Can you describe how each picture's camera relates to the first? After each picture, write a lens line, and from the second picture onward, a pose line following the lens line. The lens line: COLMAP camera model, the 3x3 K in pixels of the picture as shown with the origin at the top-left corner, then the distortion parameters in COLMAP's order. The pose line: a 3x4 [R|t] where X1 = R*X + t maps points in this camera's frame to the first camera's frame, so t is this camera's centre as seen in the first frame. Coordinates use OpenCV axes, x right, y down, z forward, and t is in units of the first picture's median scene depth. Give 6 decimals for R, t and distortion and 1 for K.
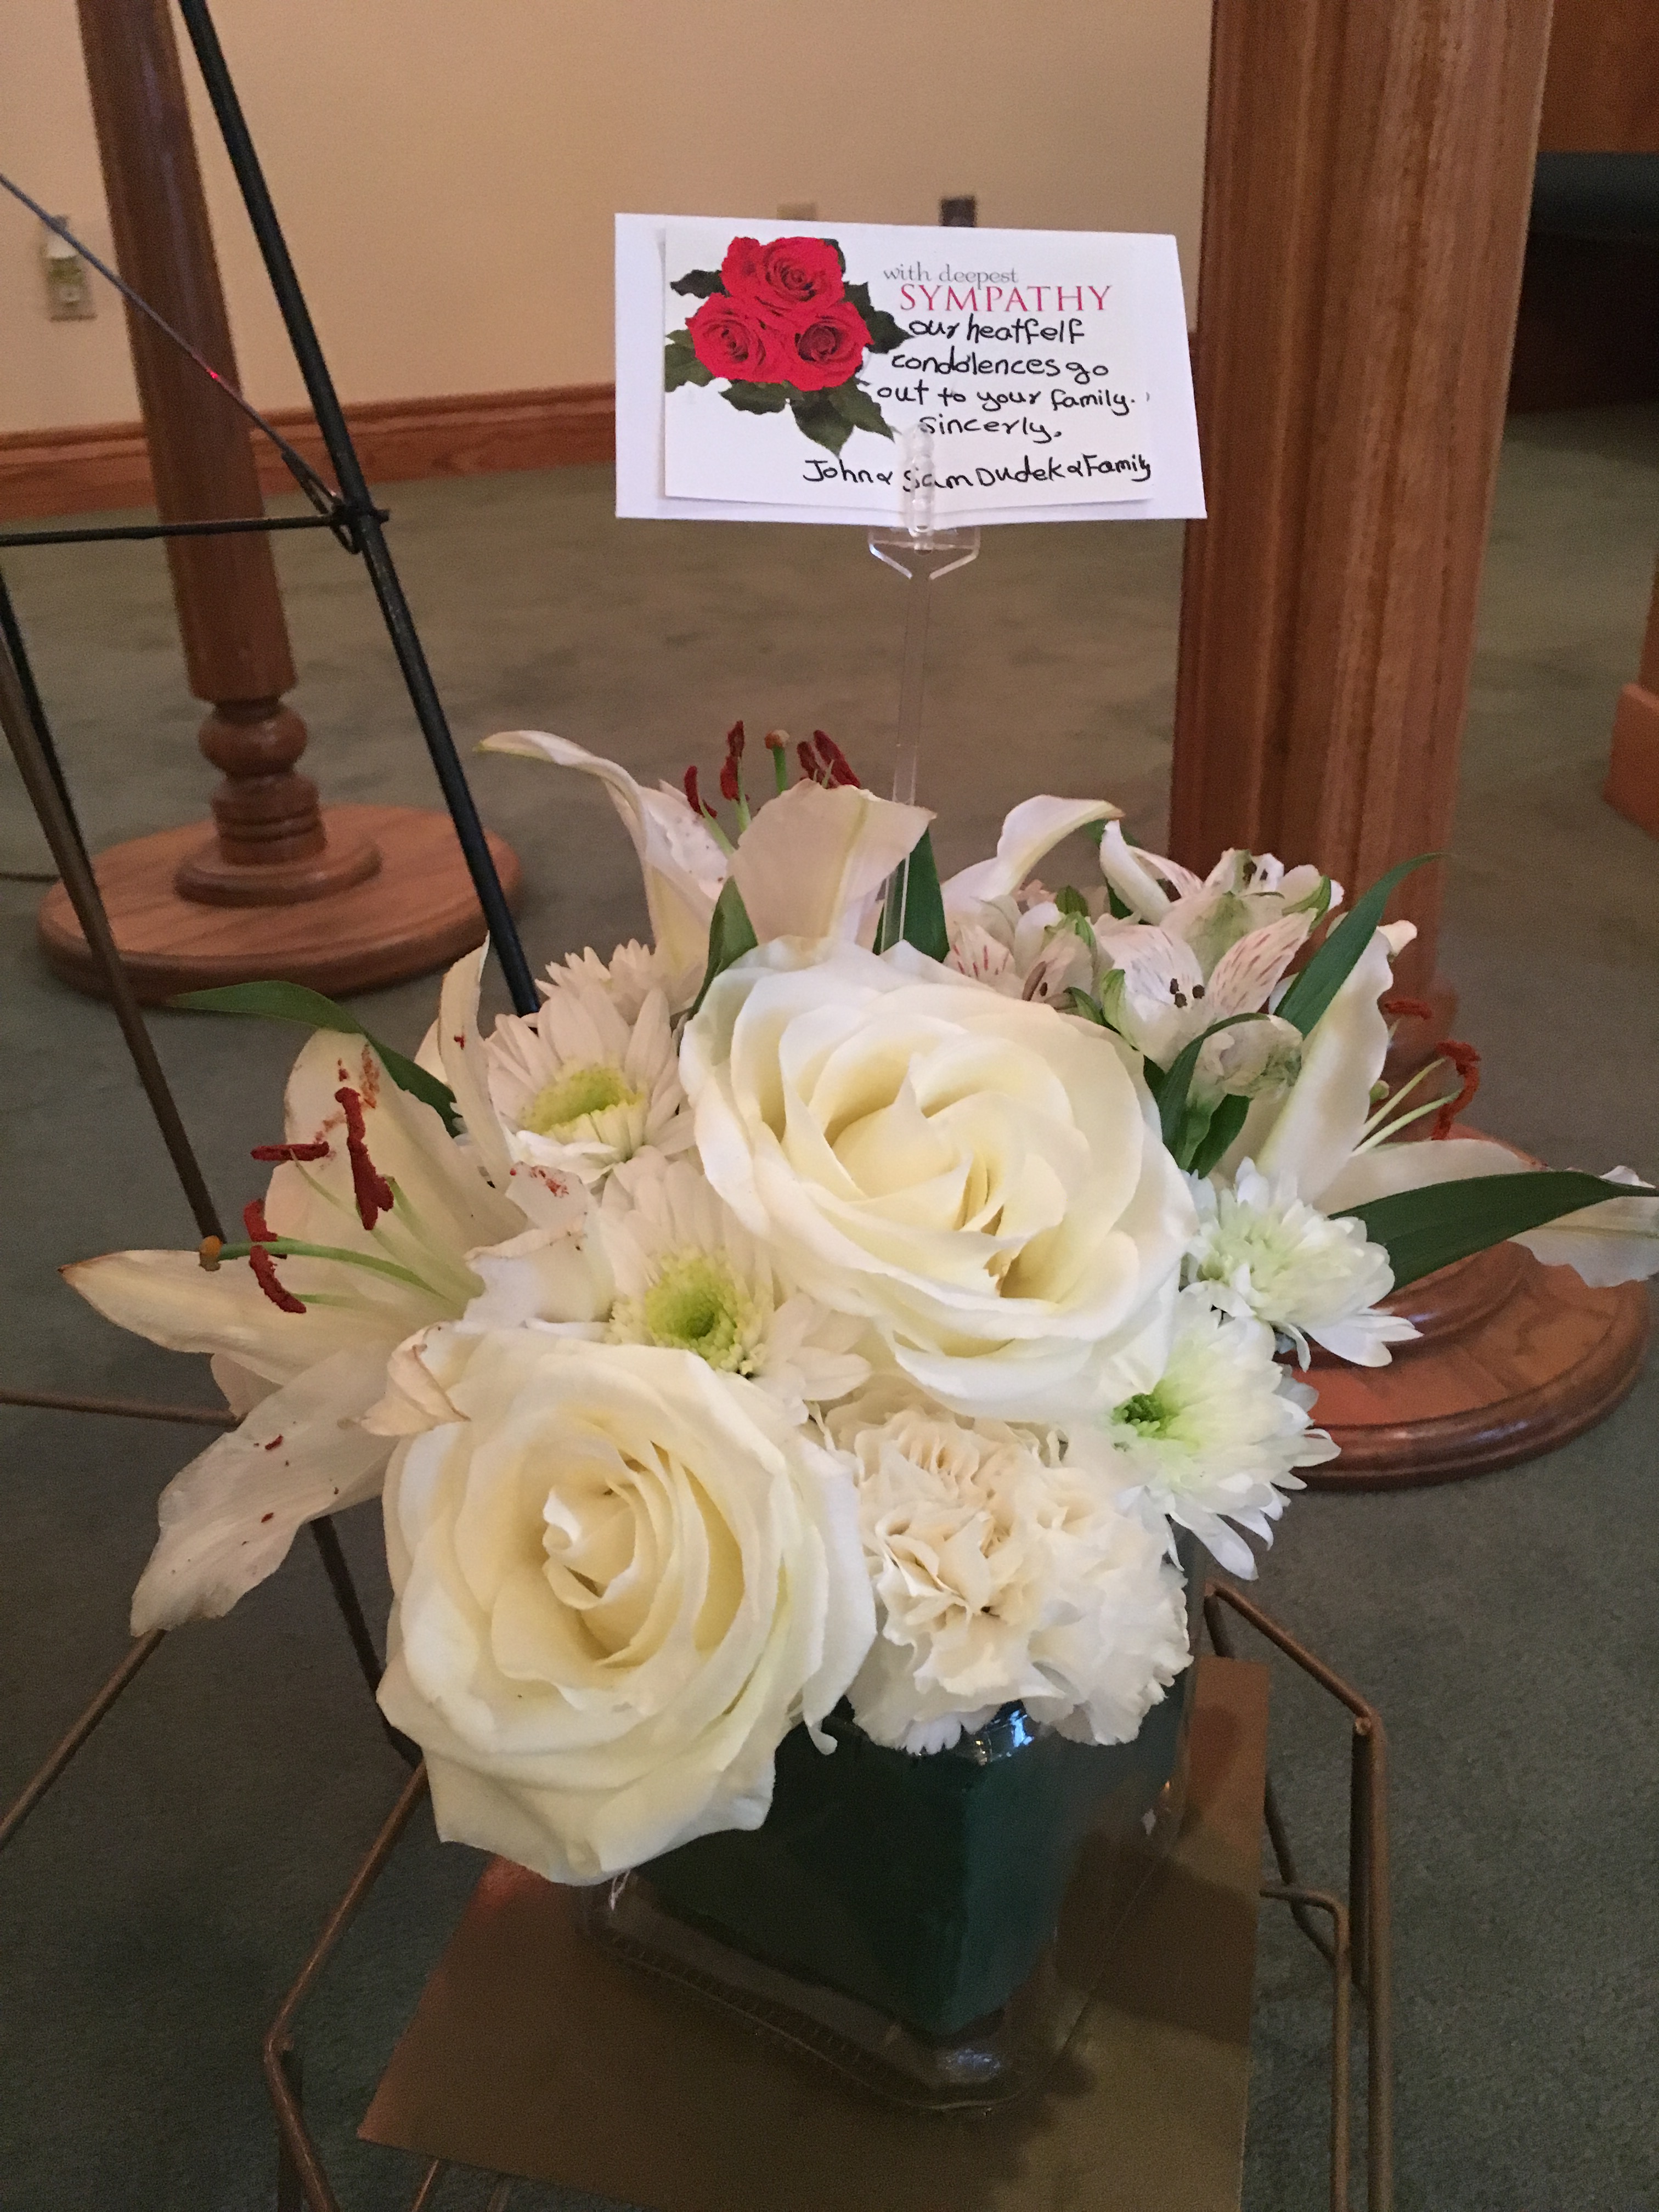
lens RADIAL K [[1955.3, 0, 816.7], [0, 1955.3, 1105.0], [0, 0, 1]] dist [0.055011, -0.013853]
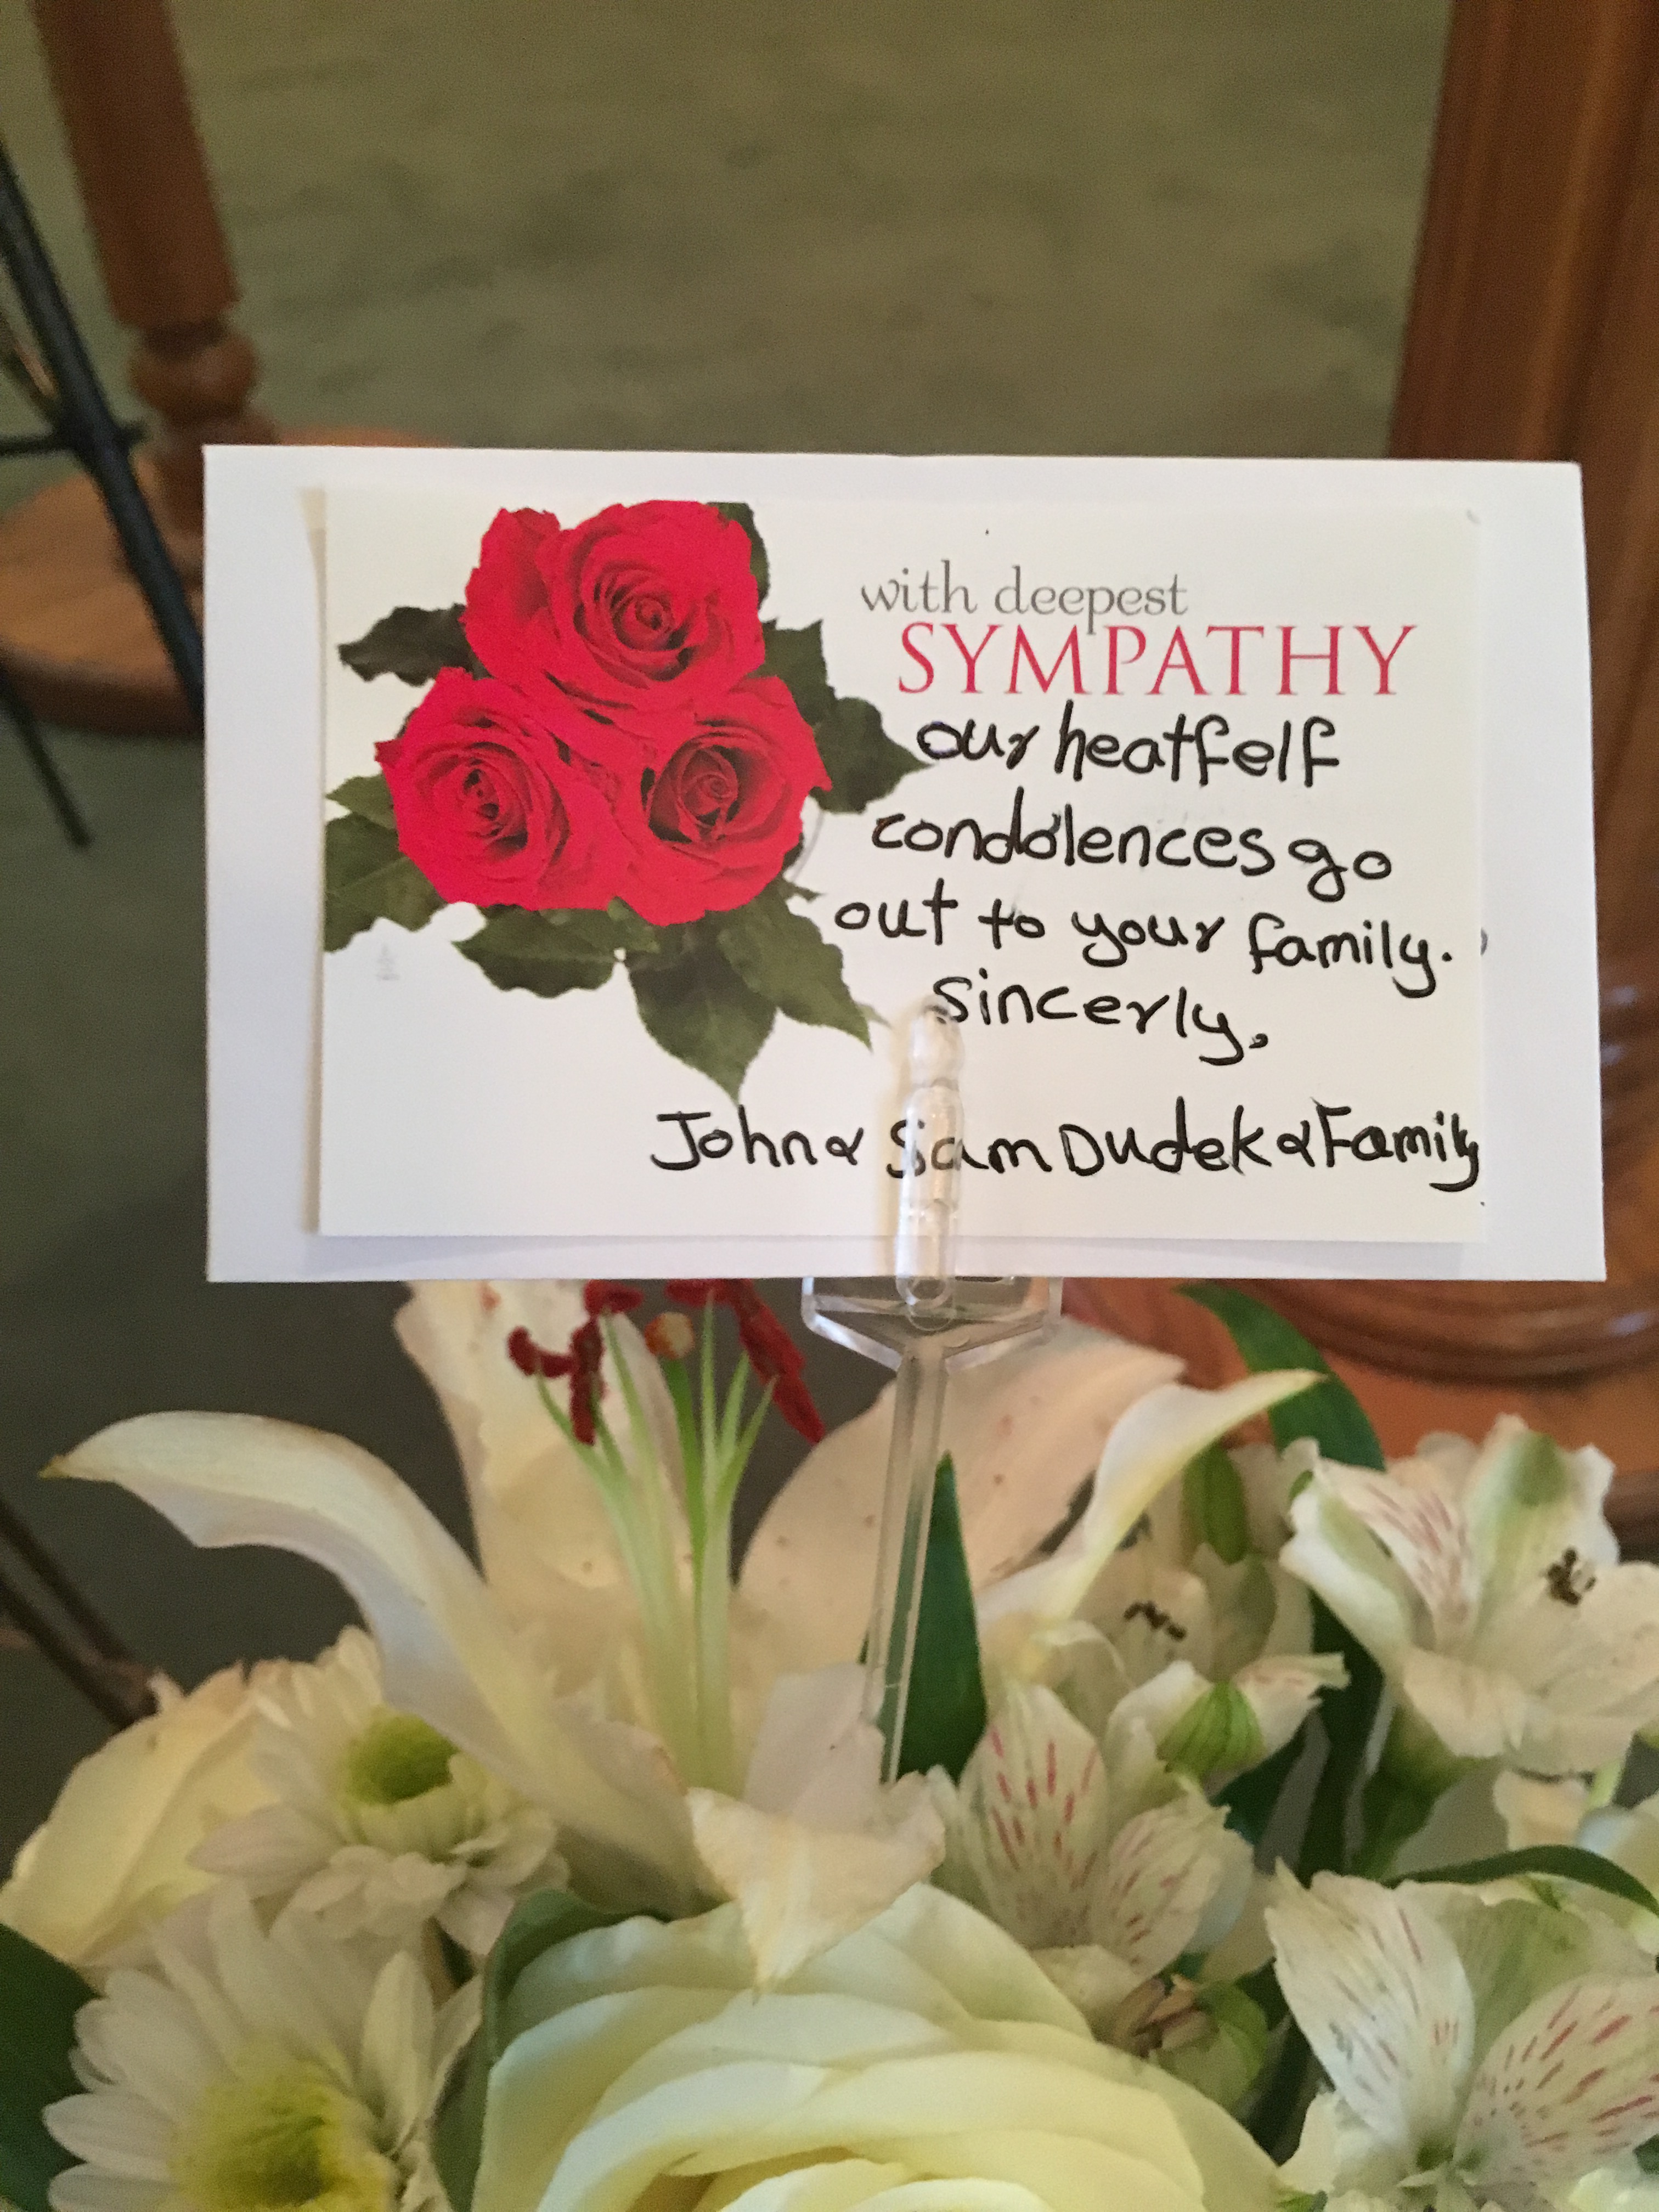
lens RADIAL K [[1955.3, 0, 816.7], [0, 1955.3, 1105.0], [0, 0, 1]] dist [0.055011, -0.013853]
pose [[0.998560, 0.025444, -0.047233, 0.047487], [-0.011879, 0.963392, 0.267835, -0.433928], [0.052318, -0.266888, 0.962306, 0.581069]]
